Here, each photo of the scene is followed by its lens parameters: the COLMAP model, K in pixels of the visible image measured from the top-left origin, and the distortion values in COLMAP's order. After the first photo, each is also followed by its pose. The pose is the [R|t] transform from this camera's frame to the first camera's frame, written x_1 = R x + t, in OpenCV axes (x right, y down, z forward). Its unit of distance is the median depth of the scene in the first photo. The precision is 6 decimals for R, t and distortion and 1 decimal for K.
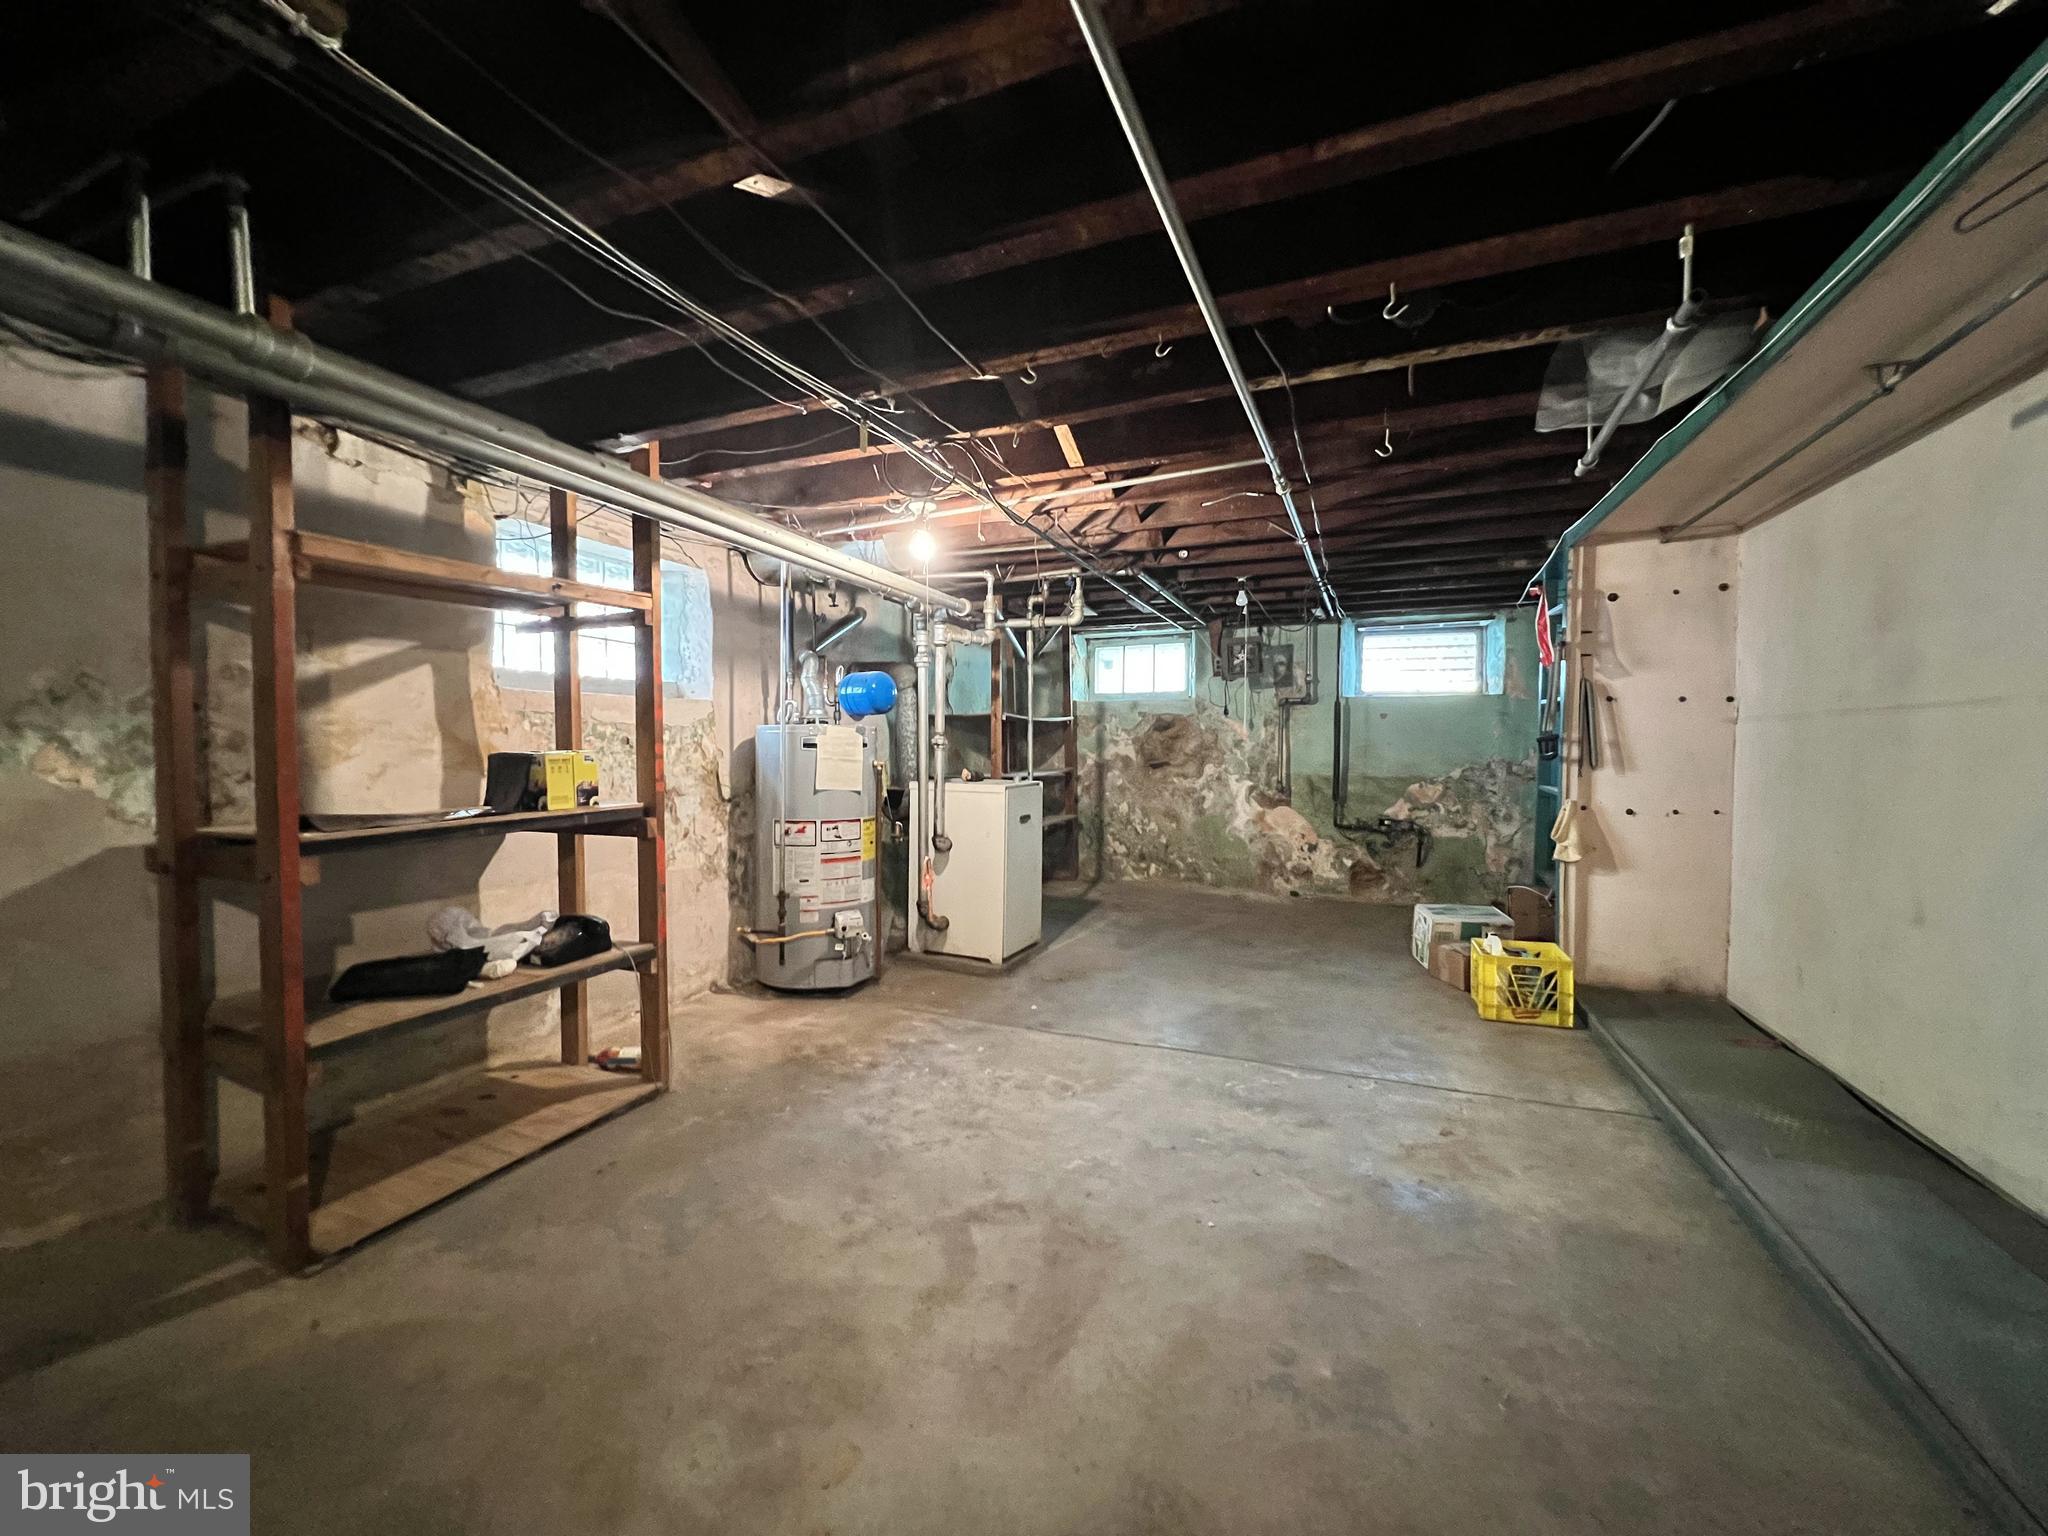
lens RADIAL K [[811.6, 0, 1024.0], [0, 811.6, 768.0], [0, 0, 1]] dist [0.000494, 0.000473]
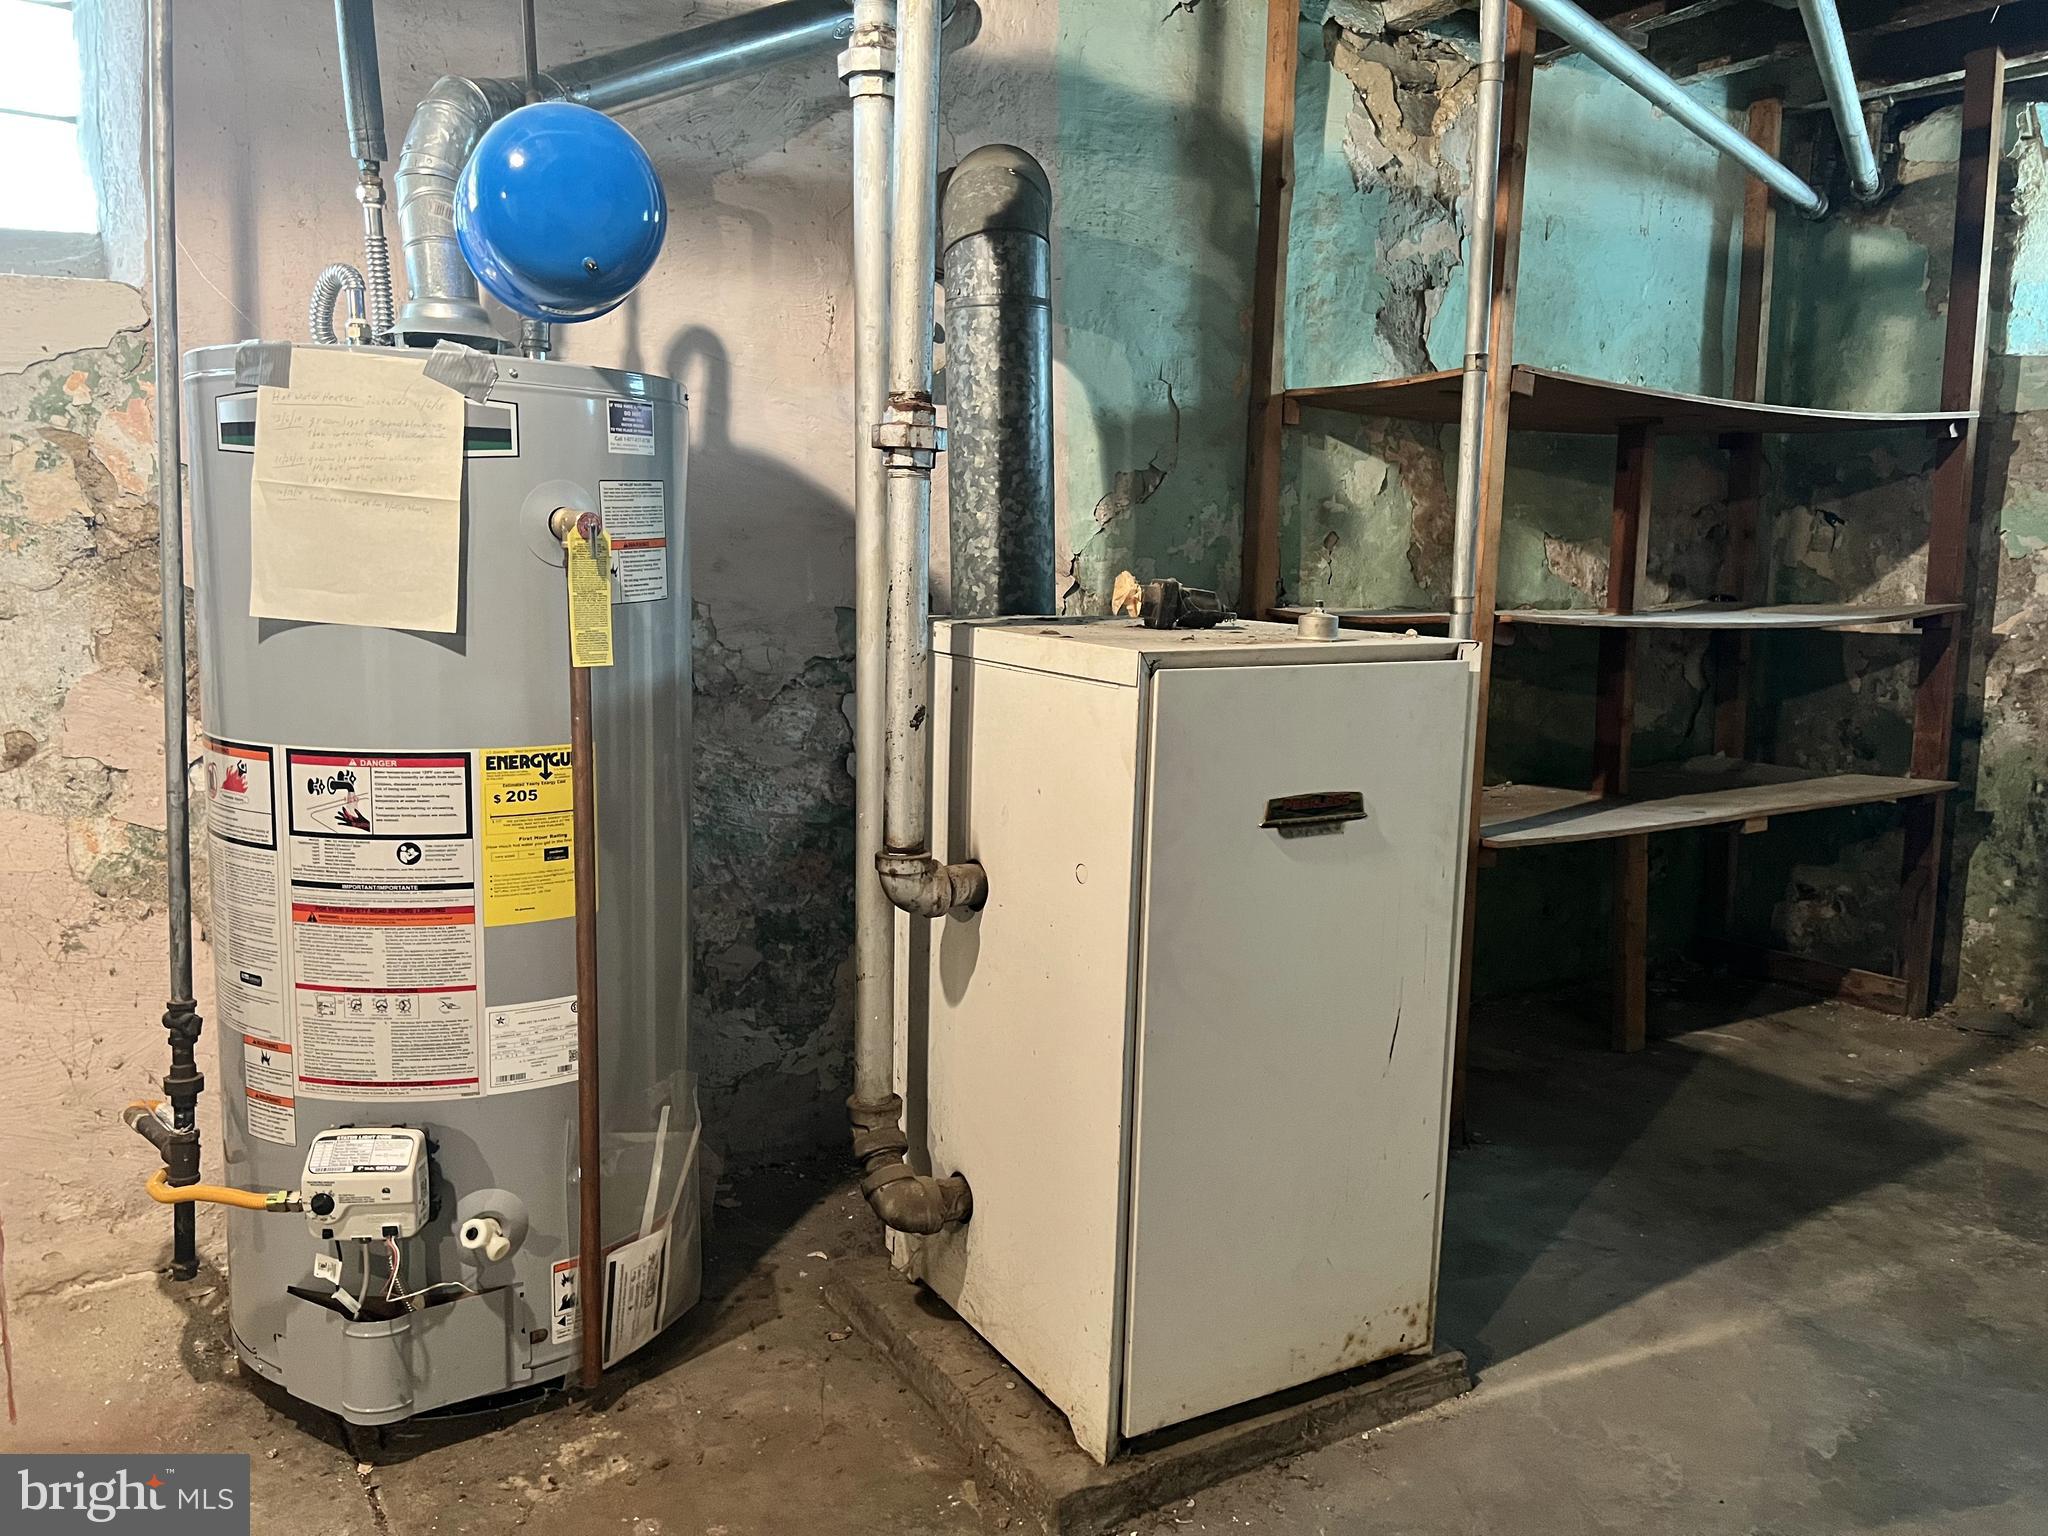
lens RADIAL K [[1582.3, 0, 1024.0], [0, 1582.3, 768.0], [0, 0, 1]] dist [0.006872, 0.003817]
pose [[0.823328, 0.096569, -0.559290, 0.175812], [-0.037800, 0.992561, 0.115733, 0.006499], [0.566306, -0.074145, 0.820853, 0.651964]]
